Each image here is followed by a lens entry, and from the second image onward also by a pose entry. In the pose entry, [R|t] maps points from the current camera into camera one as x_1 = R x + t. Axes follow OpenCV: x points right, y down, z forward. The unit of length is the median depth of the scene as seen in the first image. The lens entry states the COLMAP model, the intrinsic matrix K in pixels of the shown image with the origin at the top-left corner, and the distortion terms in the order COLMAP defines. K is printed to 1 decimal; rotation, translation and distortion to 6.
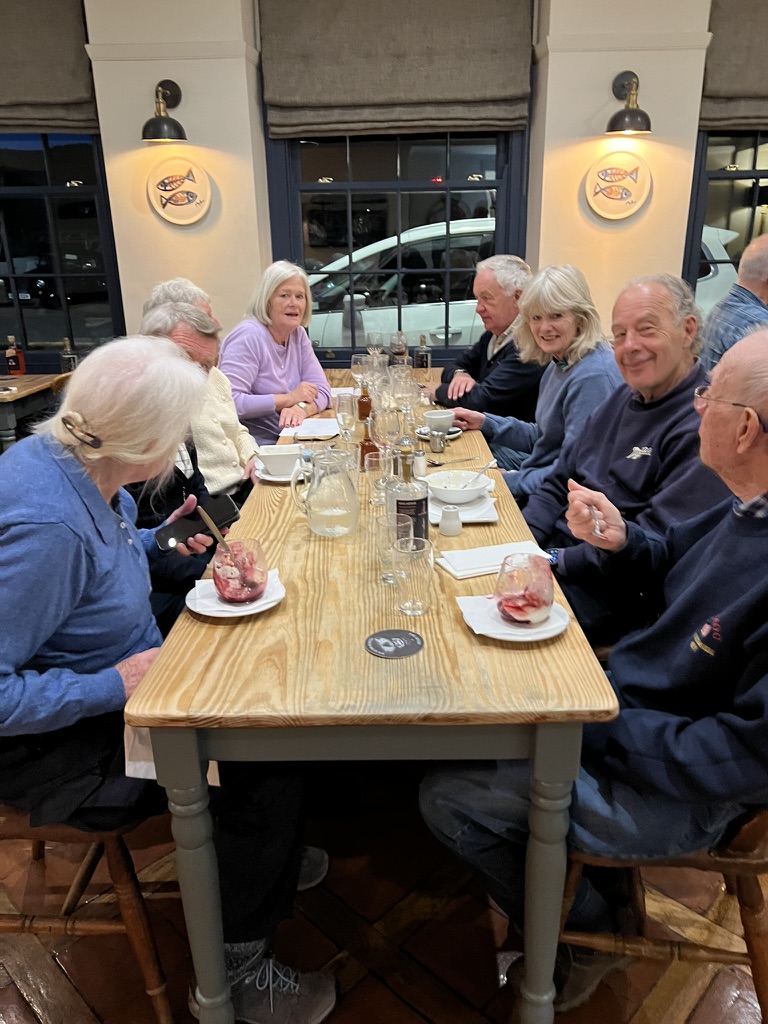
lens RADIAL K [[752.6, 0, 384.0], [0, 752.6, 512.0], [0, 0, 1]] dist [0.058654, -0.057061]
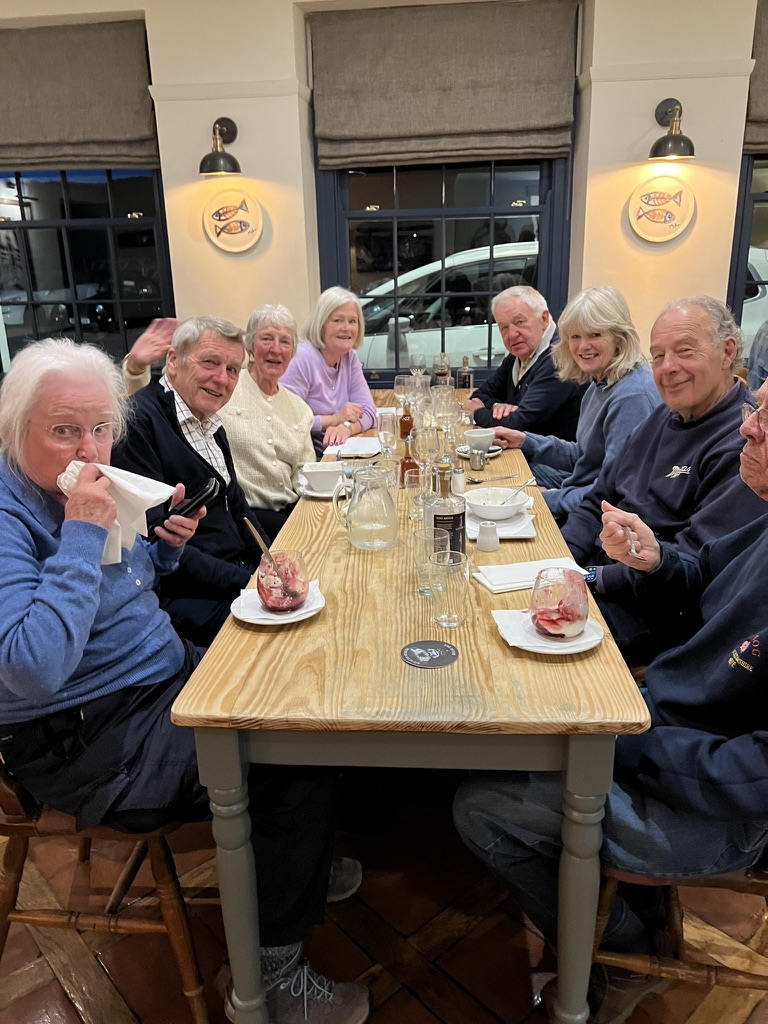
lens RADIAL K [[810.9, 0, 384.0], [0, 810.9, 512.0], [0, 0, 1]] dist [0.066255, -0.074762]
pose [[0.997526, 0.011186, -0.069396, 0.023671], [-0.014255, 0.998935, -0.043886, 0.028233], [0.068831, 0.044766, 0.996623, -0.102237]]
